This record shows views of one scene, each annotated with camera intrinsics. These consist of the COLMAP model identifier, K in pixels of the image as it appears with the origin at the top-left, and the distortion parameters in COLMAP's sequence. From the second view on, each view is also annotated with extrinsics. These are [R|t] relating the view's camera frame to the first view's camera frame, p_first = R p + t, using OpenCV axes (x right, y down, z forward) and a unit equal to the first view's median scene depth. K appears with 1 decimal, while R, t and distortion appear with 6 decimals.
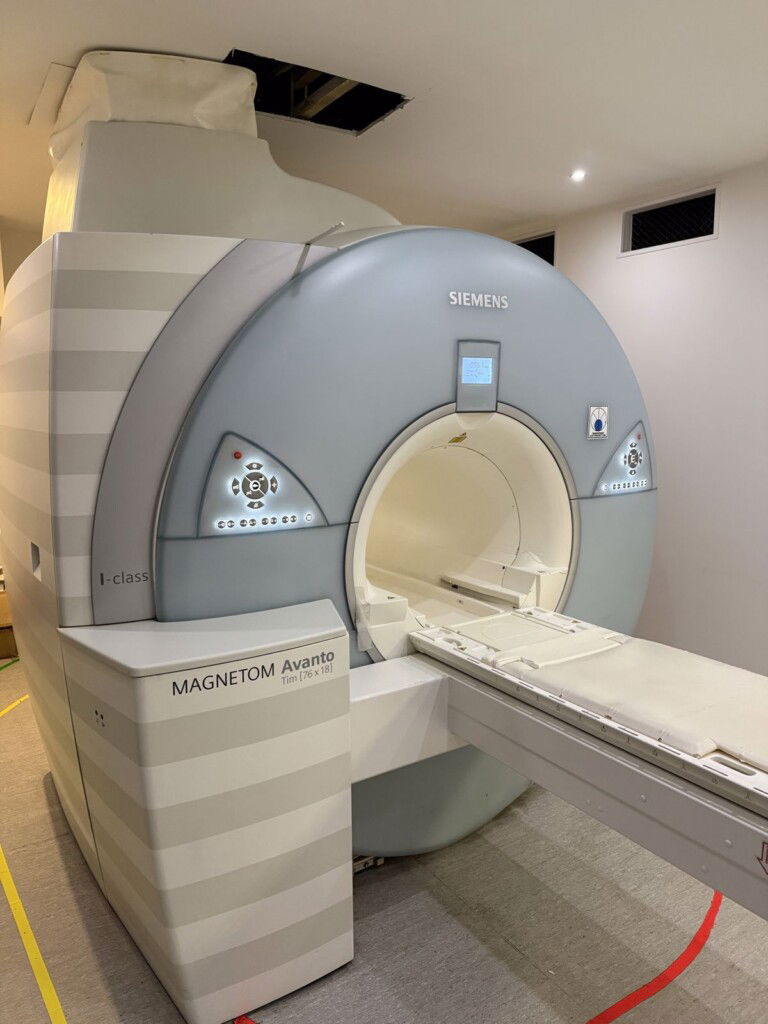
lens RADIAL K [[728.4, 0, 387.7], [0, 728.4, 512.8], [0, 0, 1]] dist [0.042339, -0.052343]
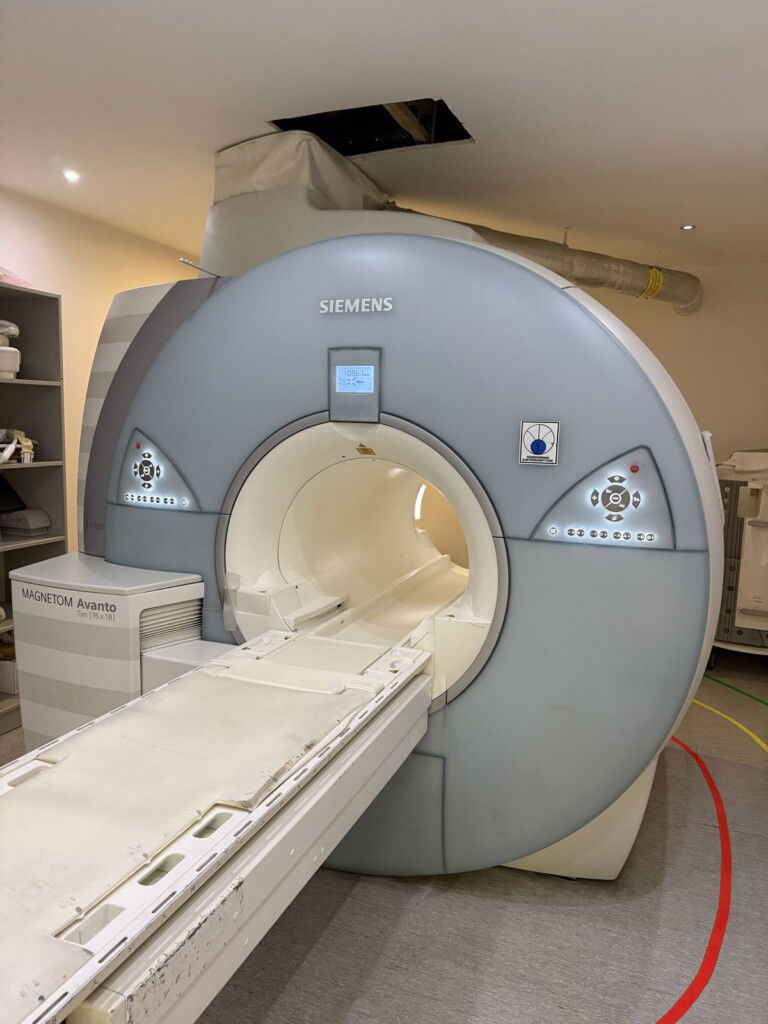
lens RADIAL K [[728.4, 0, 393.4], [0, 728.4, 508.3], [0, 0, 1]] dist [0.042339, -0.052343]
pose [[0.578032, 0.117856, -0.807458, 0.959632], [-0.149163, 0.988103, 0.037442, -0.072488], [0.802265, 0.098801, 0.588735, 0.506352]]
